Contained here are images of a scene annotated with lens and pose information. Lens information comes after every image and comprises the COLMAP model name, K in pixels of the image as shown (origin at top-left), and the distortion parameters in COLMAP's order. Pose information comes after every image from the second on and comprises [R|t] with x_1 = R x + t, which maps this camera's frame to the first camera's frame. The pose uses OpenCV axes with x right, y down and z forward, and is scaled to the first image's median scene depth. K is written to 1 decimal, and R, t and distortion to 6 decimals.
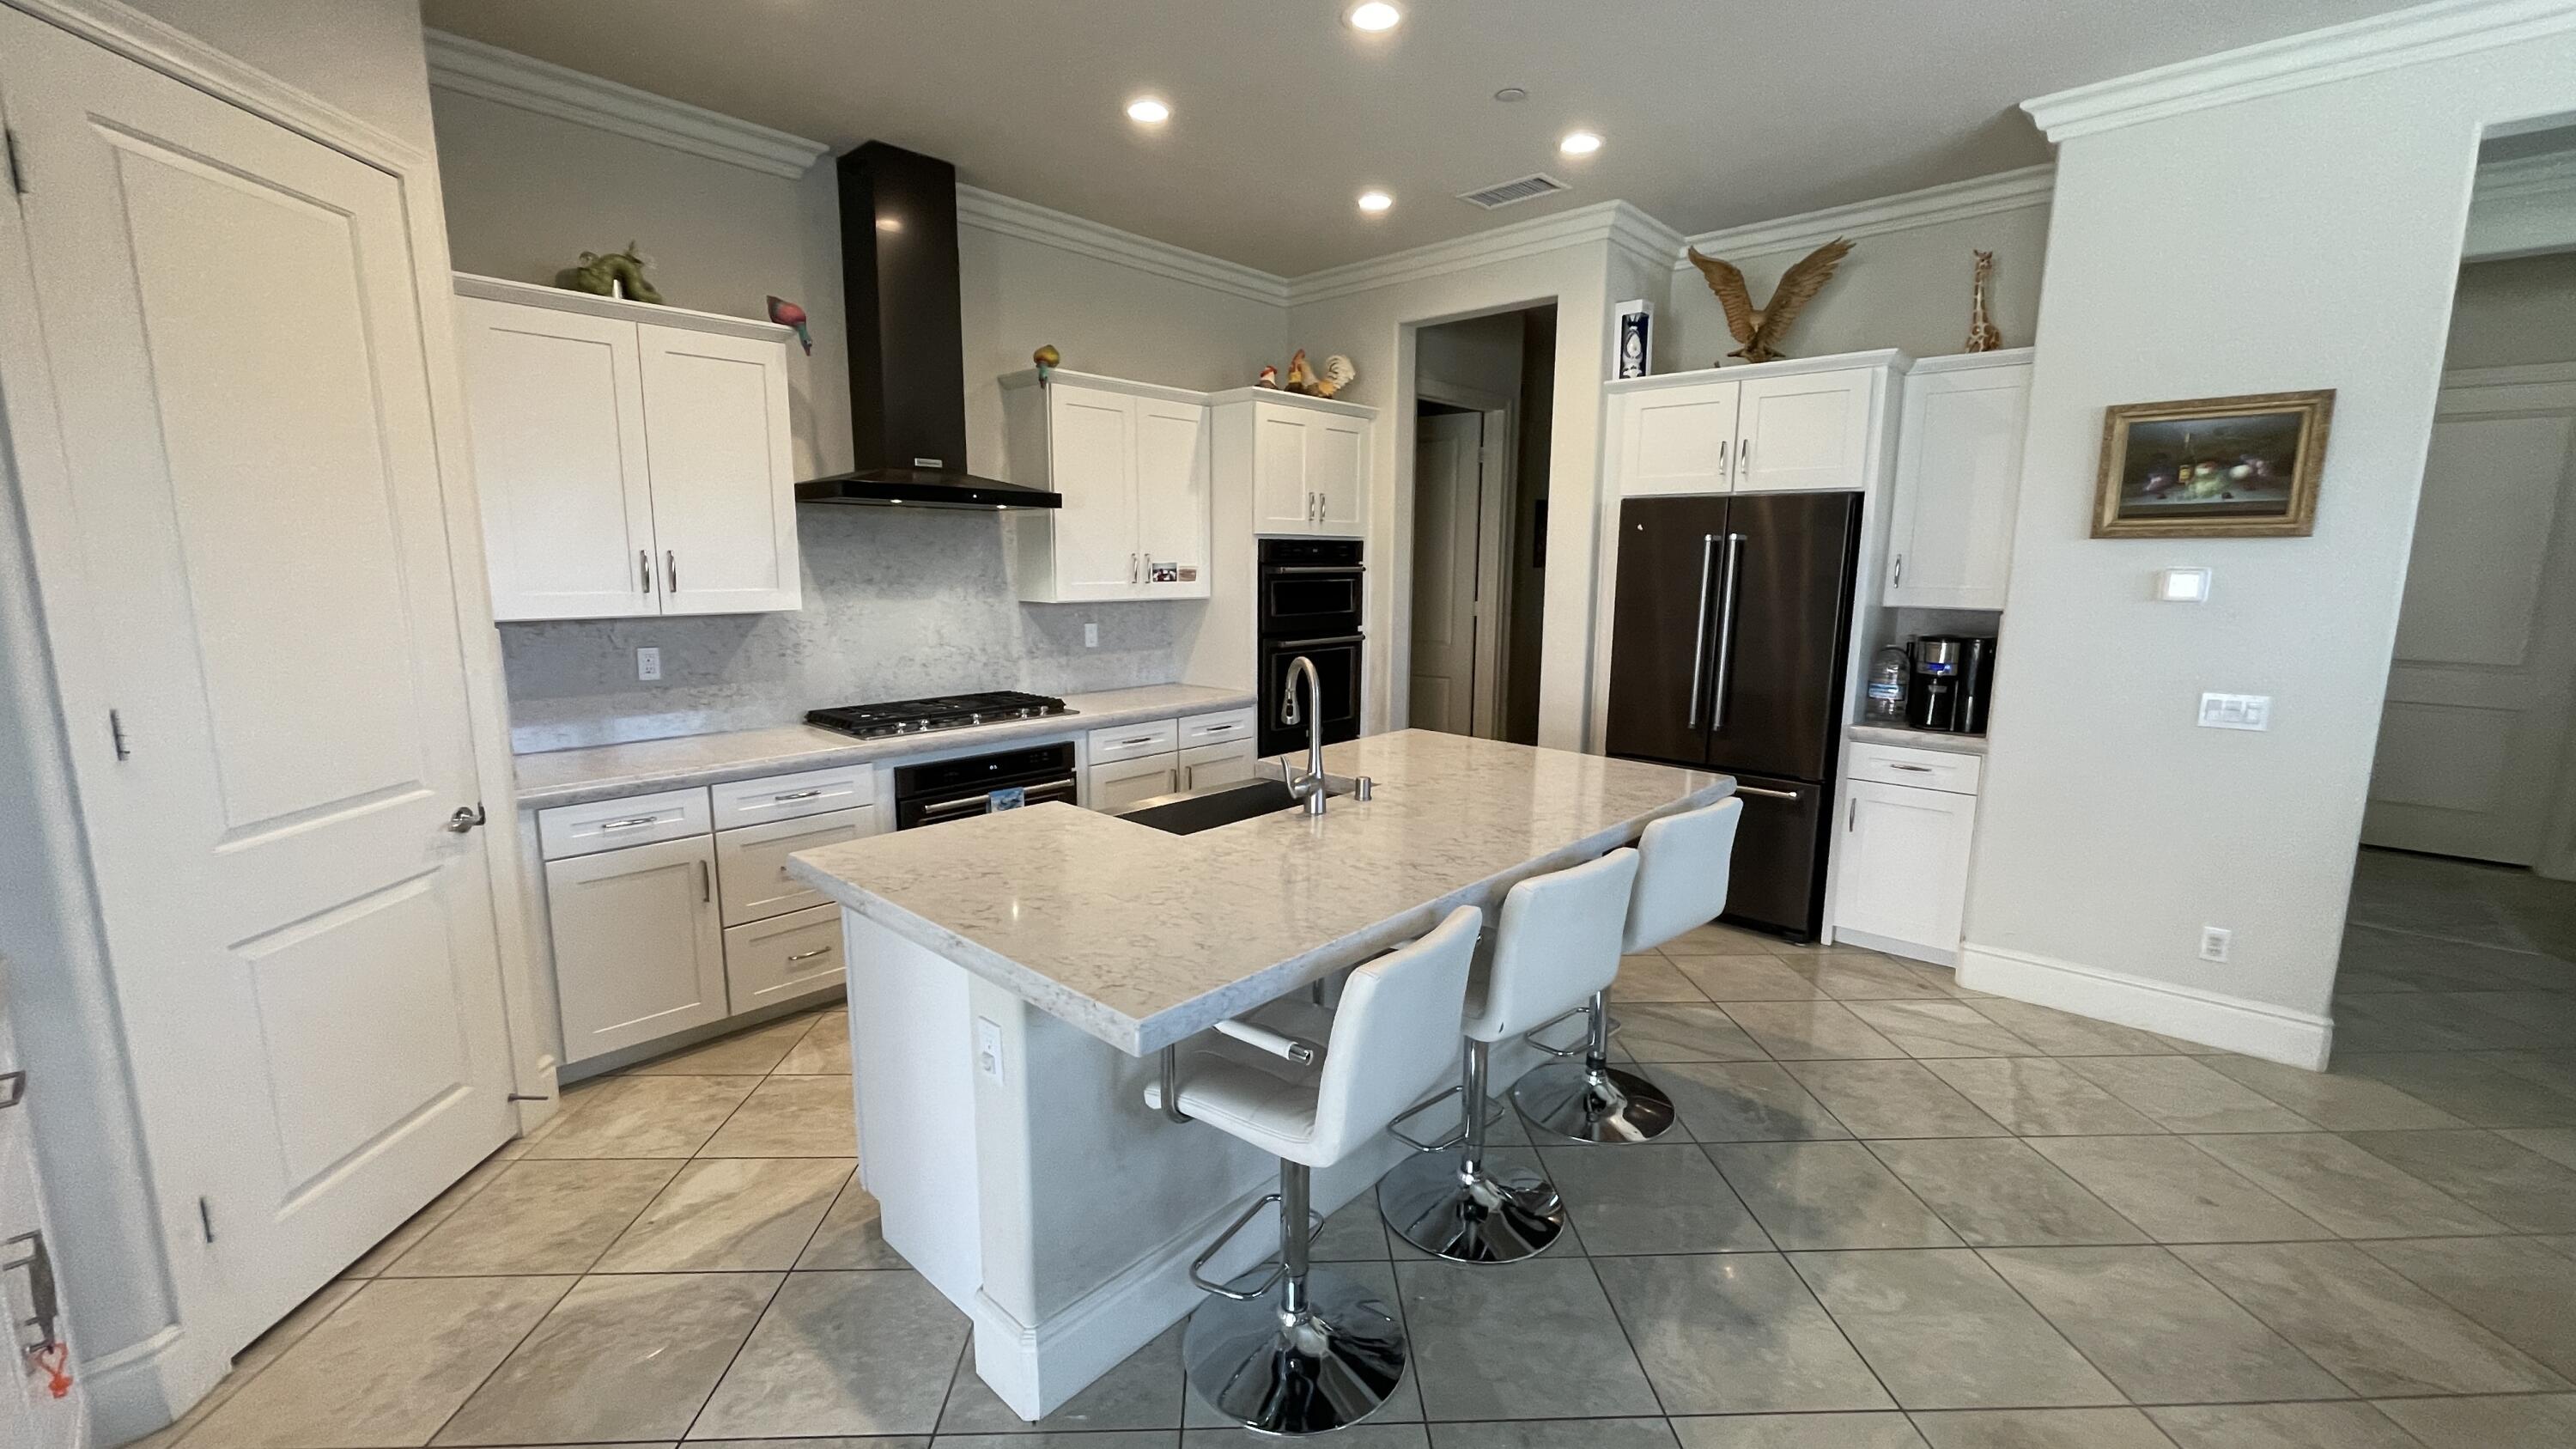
lens RADIAL K [[1023.0, 0, 1289.5], [0, 1023.0, 733.0], [0, 0, 1]] dist [-0.008834, -0.000292]
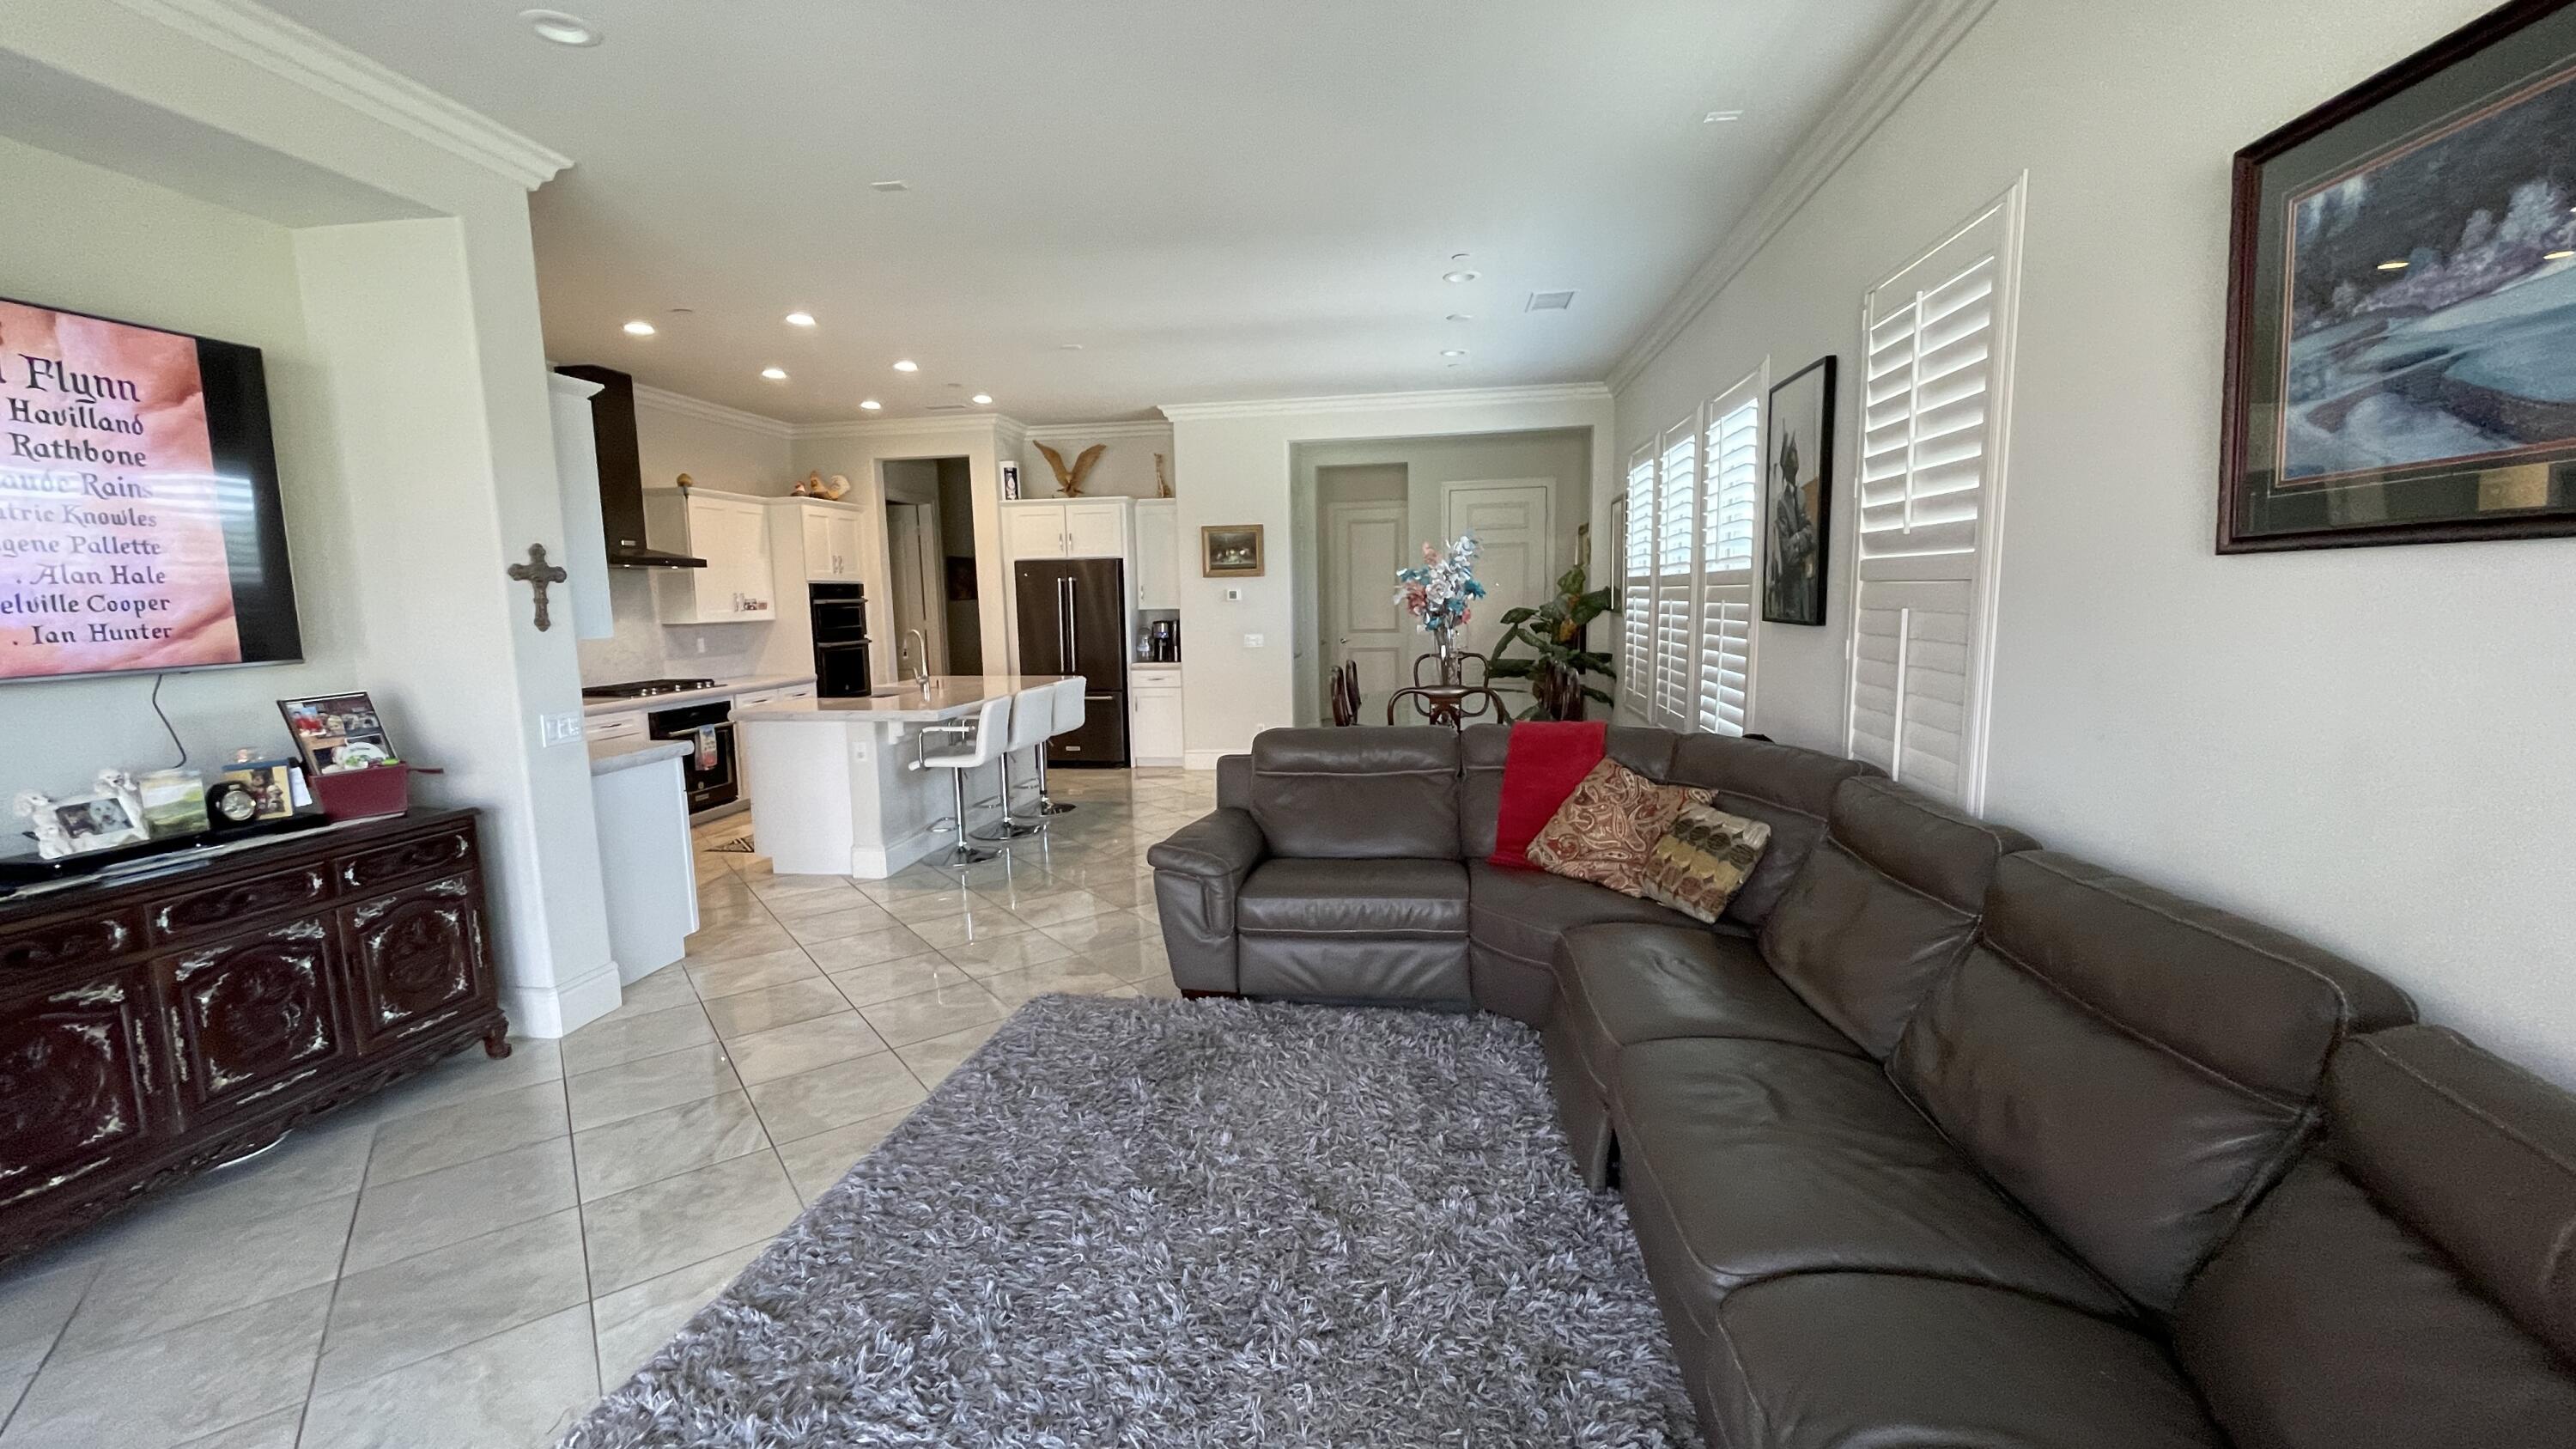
lens RADIAL K [[1023.0, 0, 1277.4], [0, 1023.0, 732.8], [0, 0, 1]] dist [-0.008834, -0.000292]
pose [[0.822968, -0.096827, 0.559775, -0.415523], [0.118624, 0.992936, -0.002644, 0.175747], [-0.555564, 0.068578, 0.828641, -0.943828]]
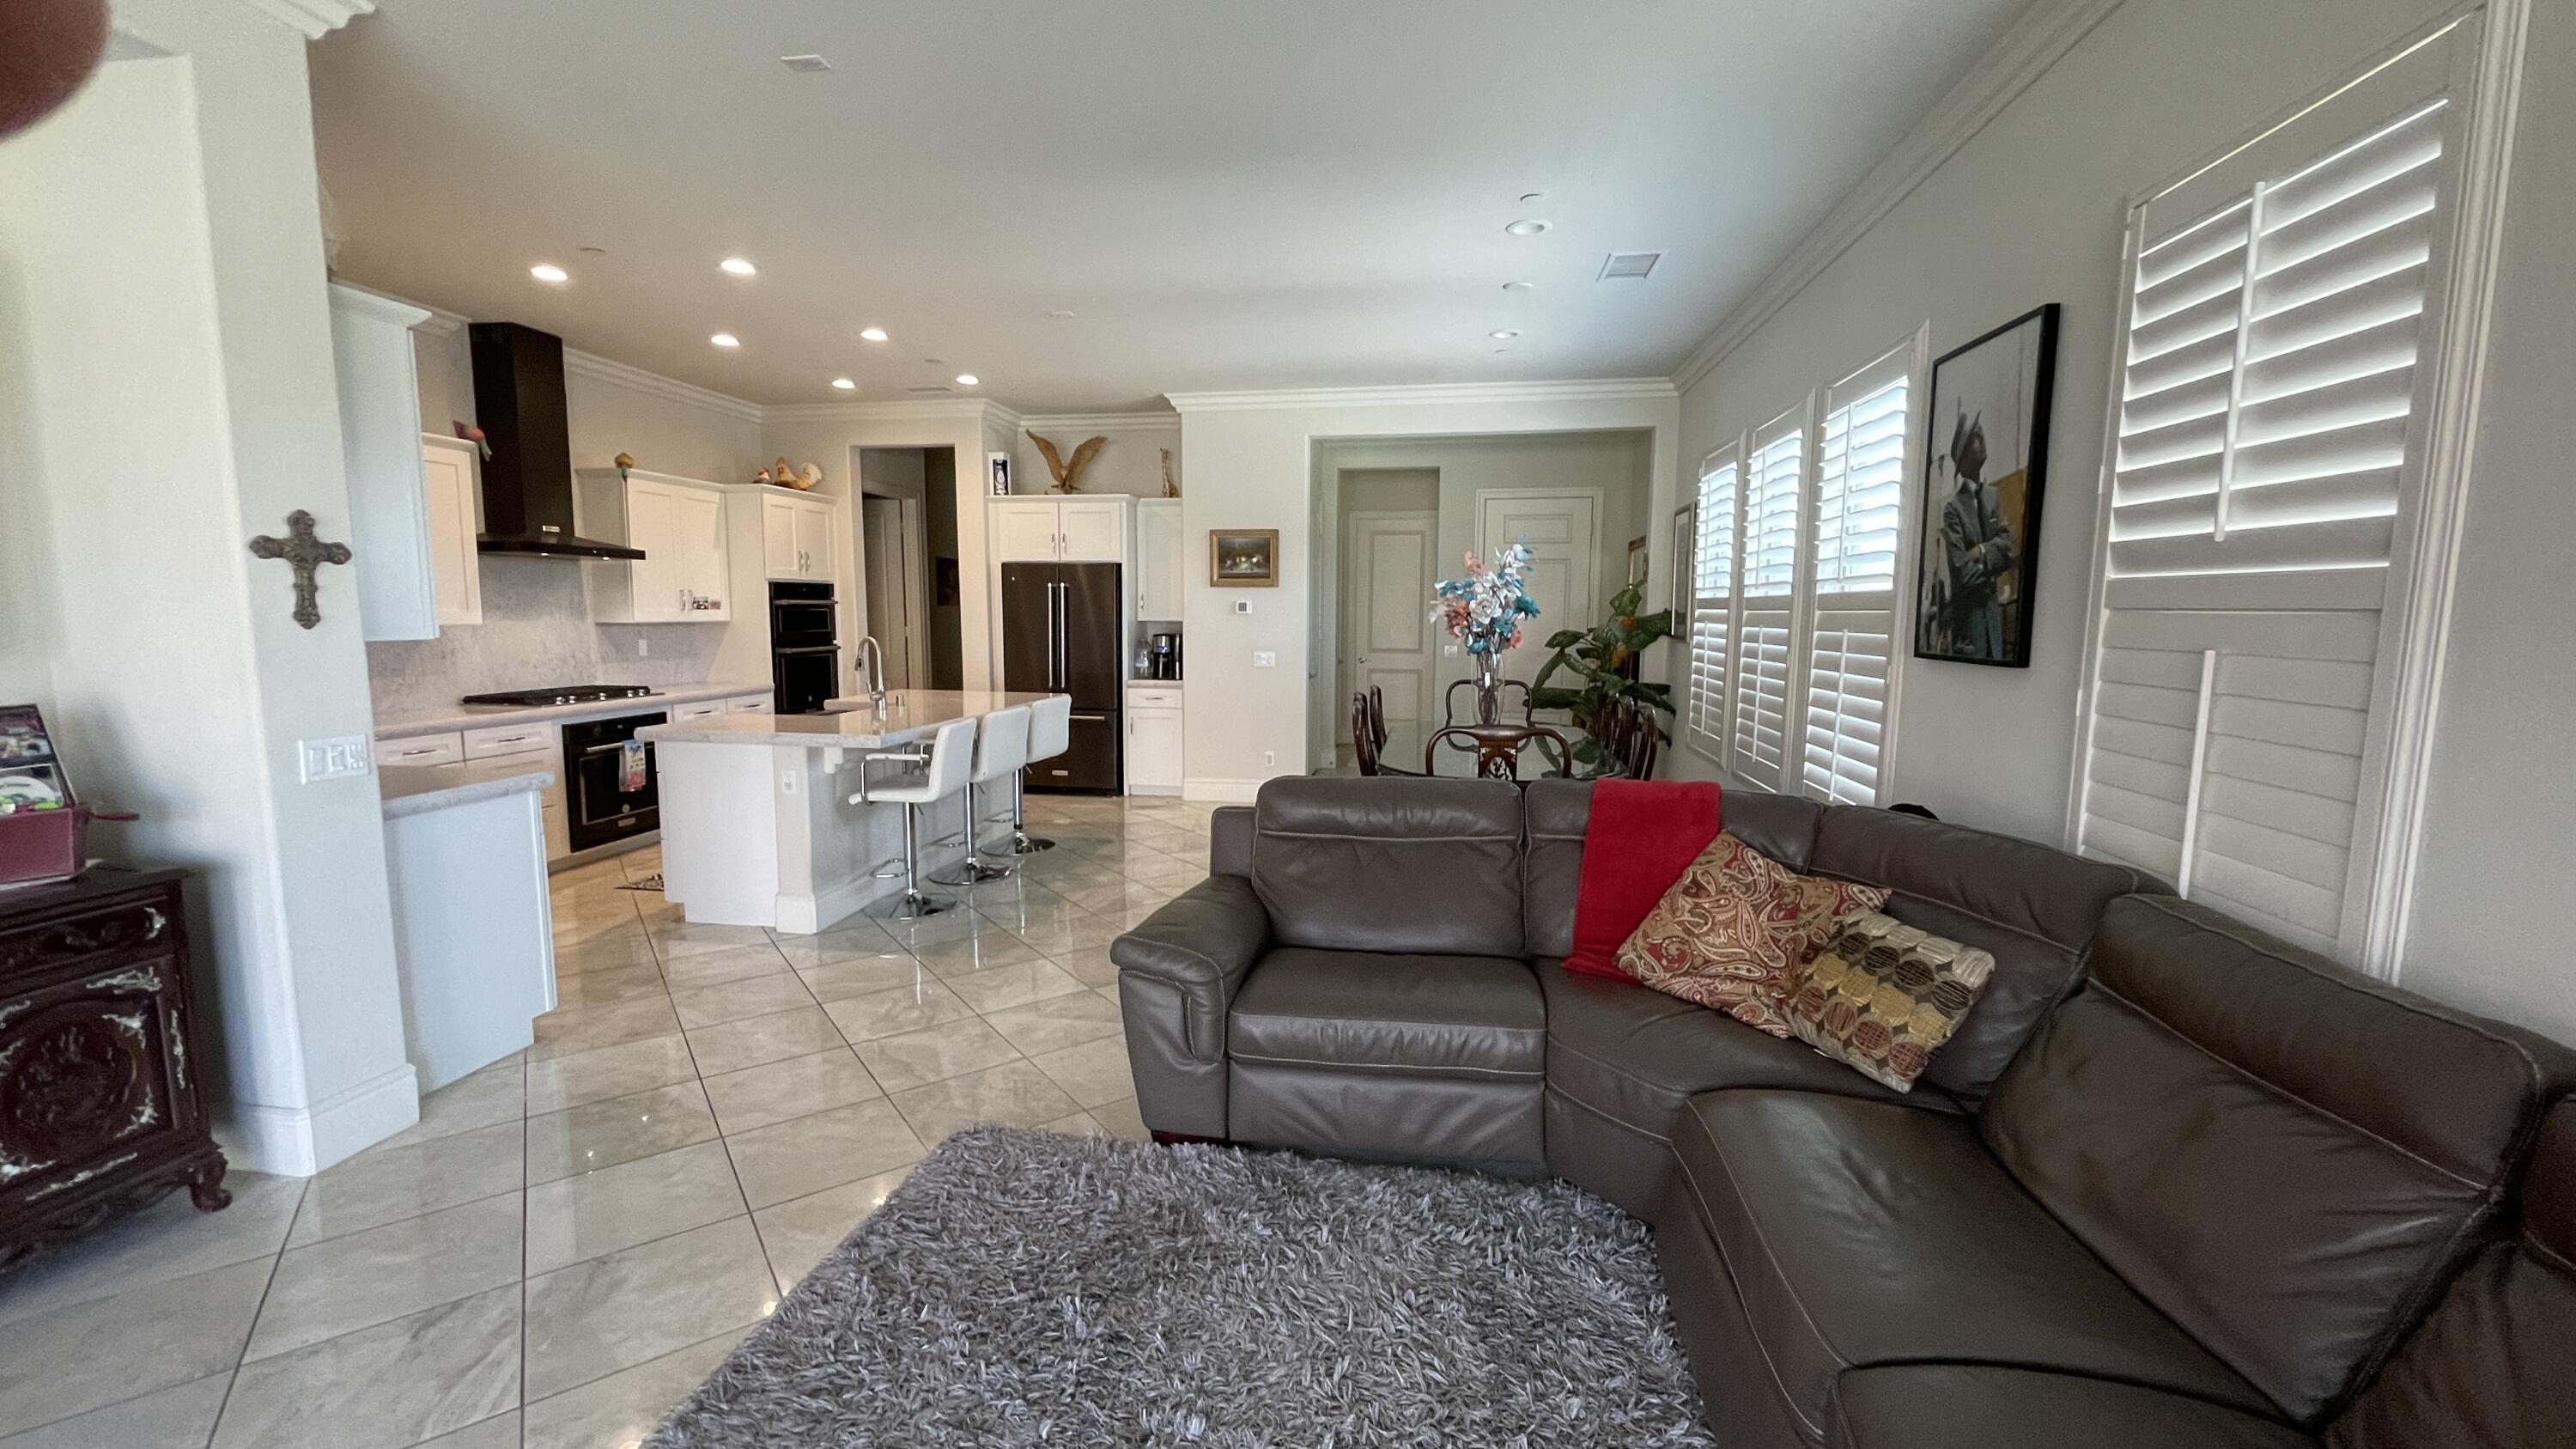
lens RADIAL K [[1023.0, 0, 1275.4], [0, 1023.0, 731.7], [0, 0, 1]] dist [-0.008834, -0.000292]
pose [[0.831829, -0.064669, 0.551252, -0.290865], [0.089972, 0.995764, -0.018949, 0.147473], [-0.547692, 0.065360, 0.834123, -0.760892]]
